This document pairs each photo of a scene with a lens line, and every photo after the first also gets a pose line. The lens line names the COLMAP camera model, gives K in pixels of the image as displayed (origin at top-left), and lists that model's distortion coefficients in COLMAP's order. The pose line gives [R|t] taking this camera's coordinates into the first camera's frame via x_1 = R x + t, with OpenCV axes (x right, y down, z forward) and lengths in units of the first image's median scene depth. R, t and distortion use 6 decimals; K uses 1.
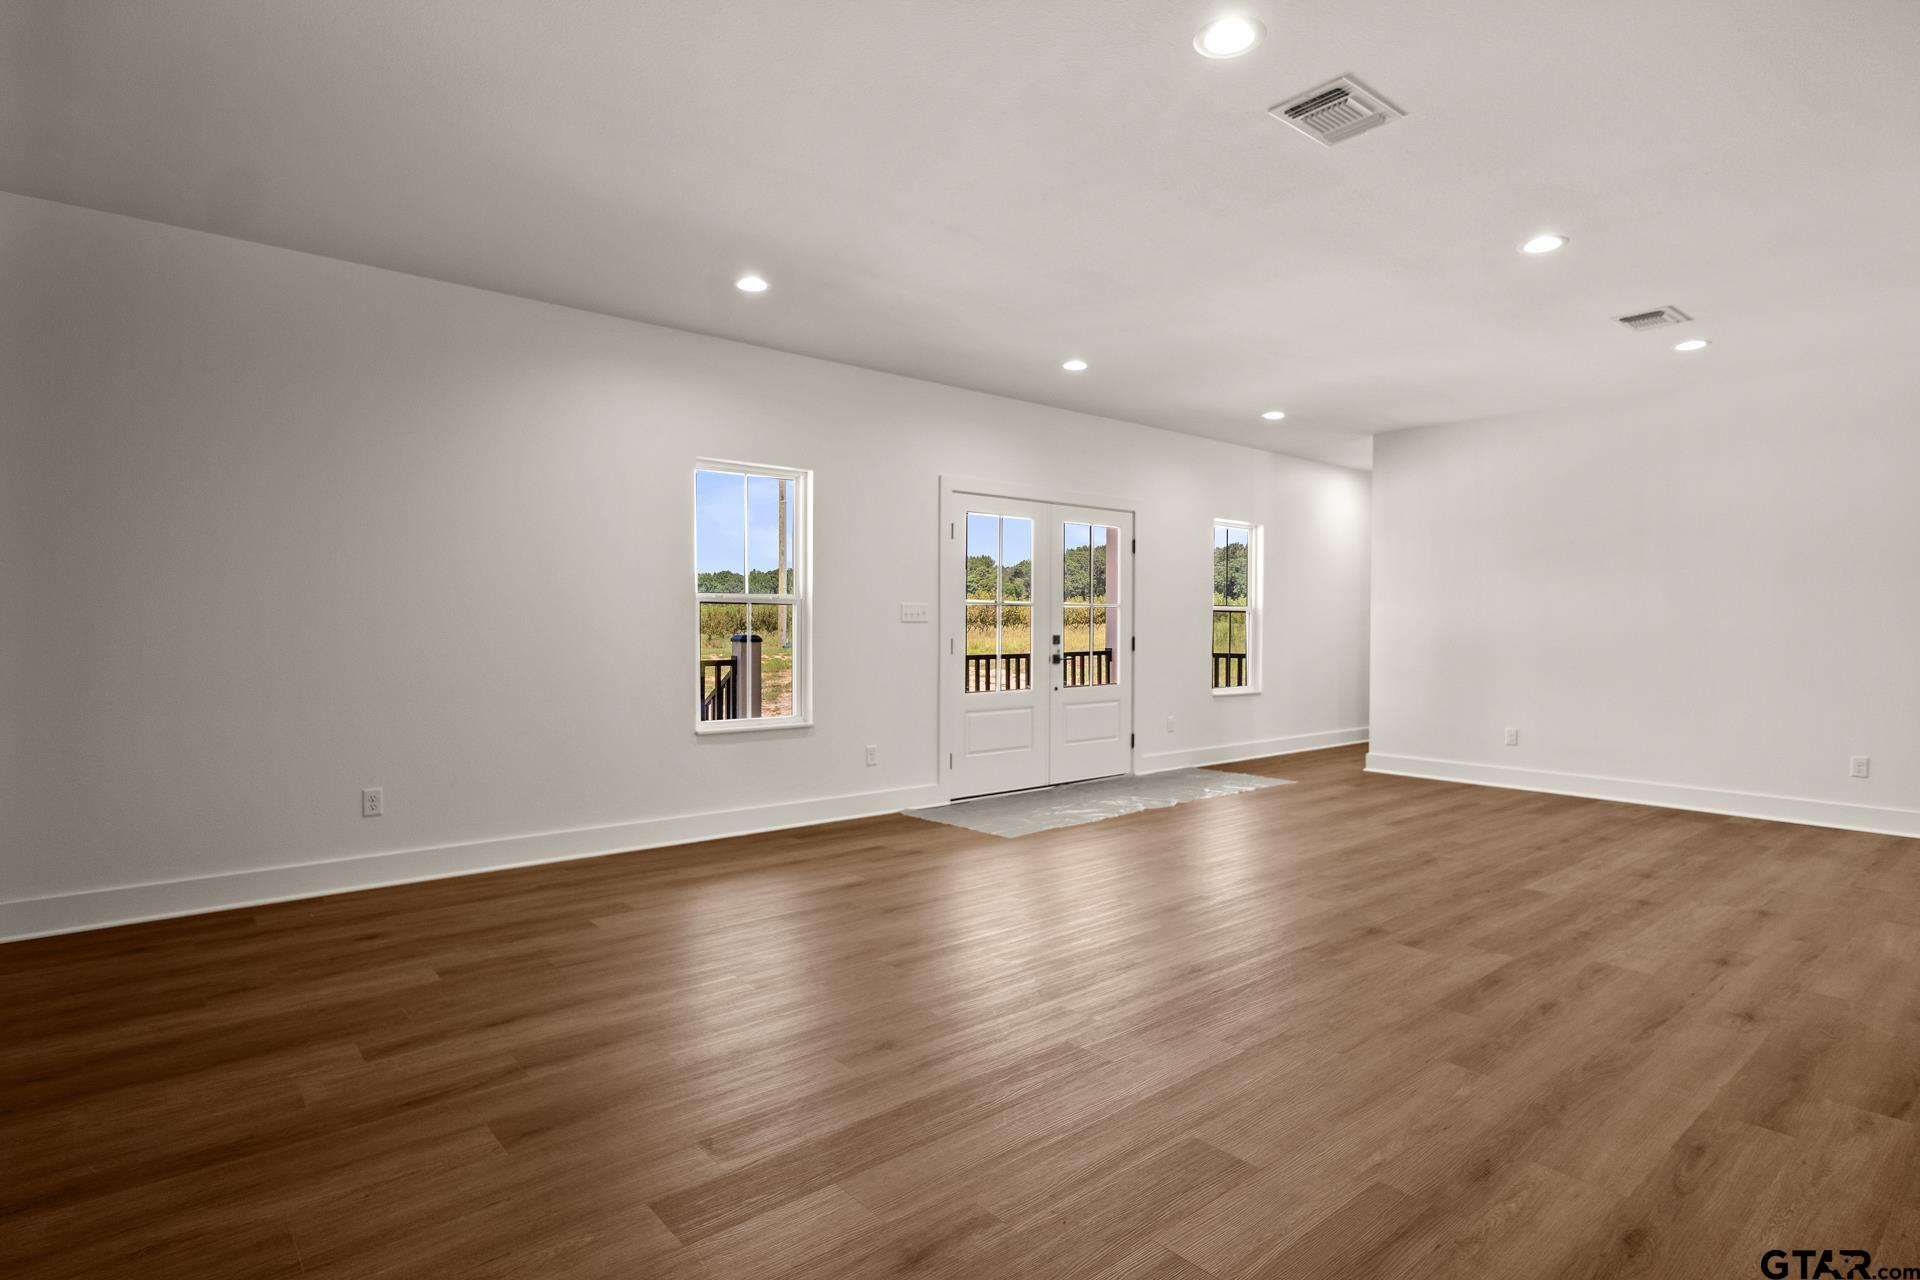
lens RADIAL K [[1008.9, 0, 953.9], [0, 1008.9, 632.8], [0, 0, 1]] dist [0.000373, -0.000318]
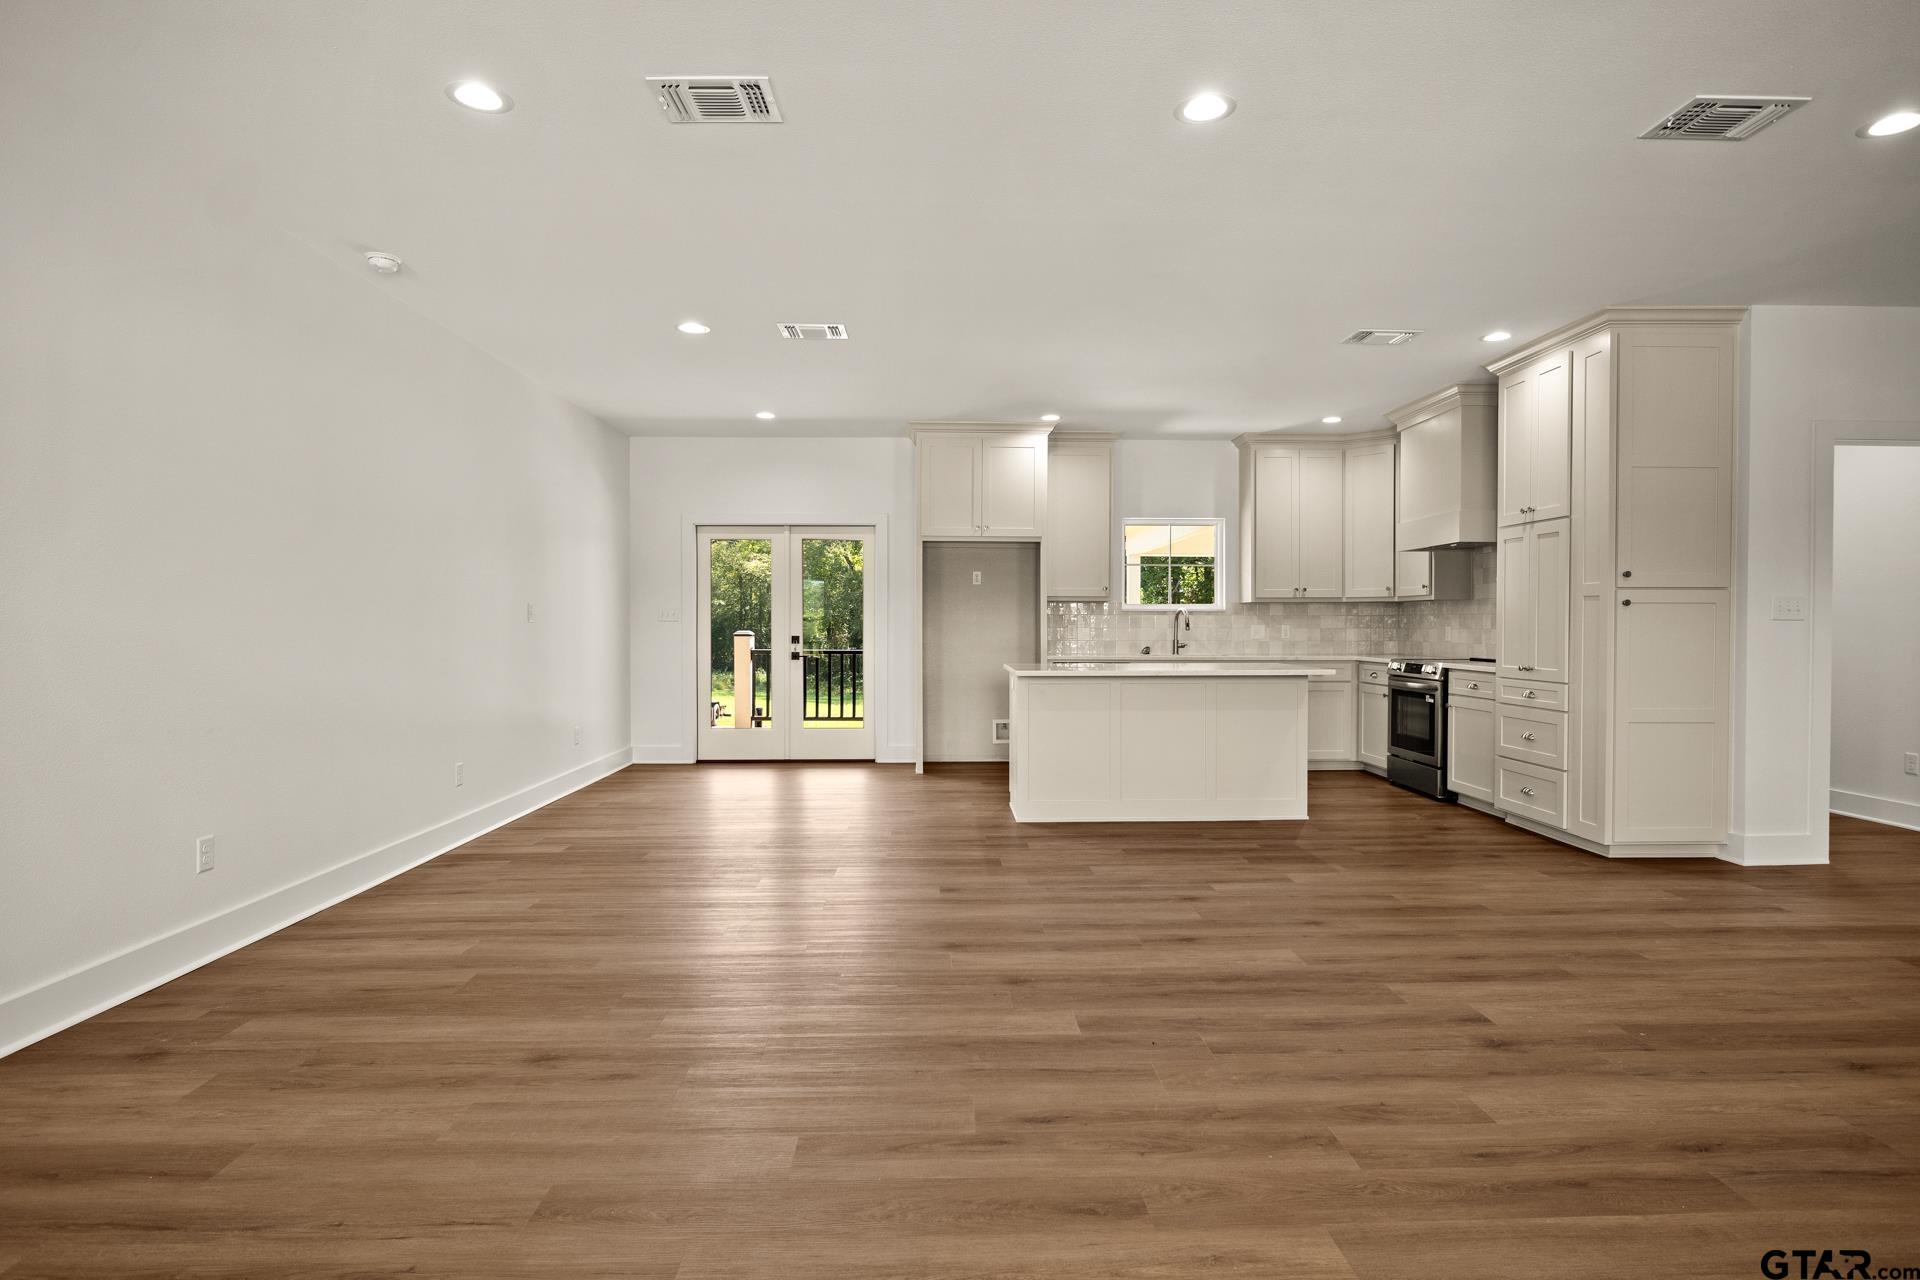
lens RADIAL K [[997.6, 0, 964.6], [0, 997.6, 635.3], [0, 0, 1]] dist [-0.001501, -0.000236]
pose [[-0.786922, -0.010173, 0.616968, 0.182544], [0.000319, 0.999857, 0.016893, -0.007129], [-0.617052, 0.013490, -0.786807, 1.188592]]
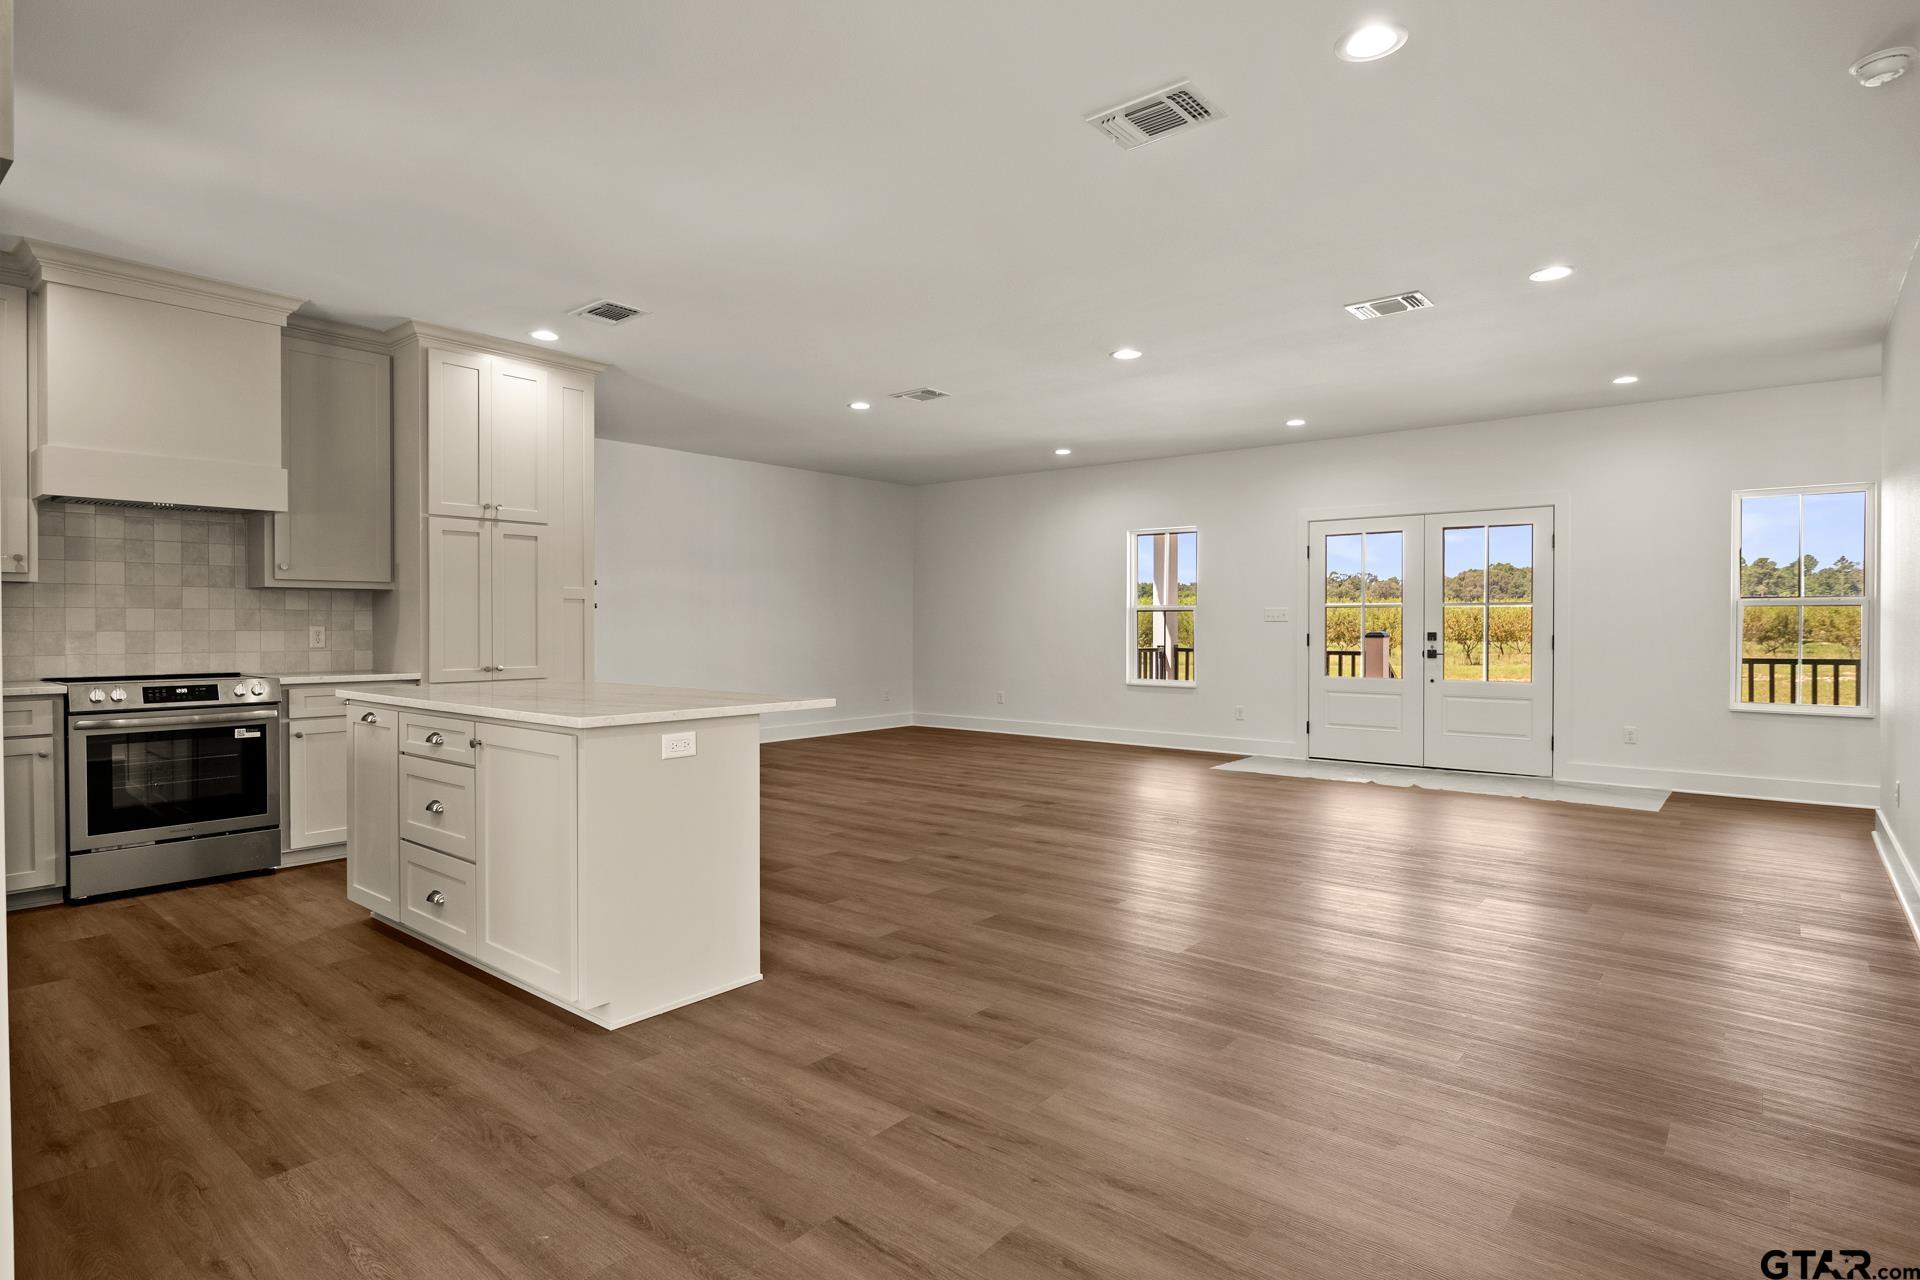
lens RADIAL K [[1008.9, 0, 953.9], [0, 1008.9, 632.8], [0, 0, 1]] dist [0.000373, -0.000318]
pose [[0.179437, 0.003755, -0.983762, 1.359645], [-0.004345, 0.999986, 0.003024, 0.002369], [0.983760, 0.003732, 0.179451, 0.356509]]
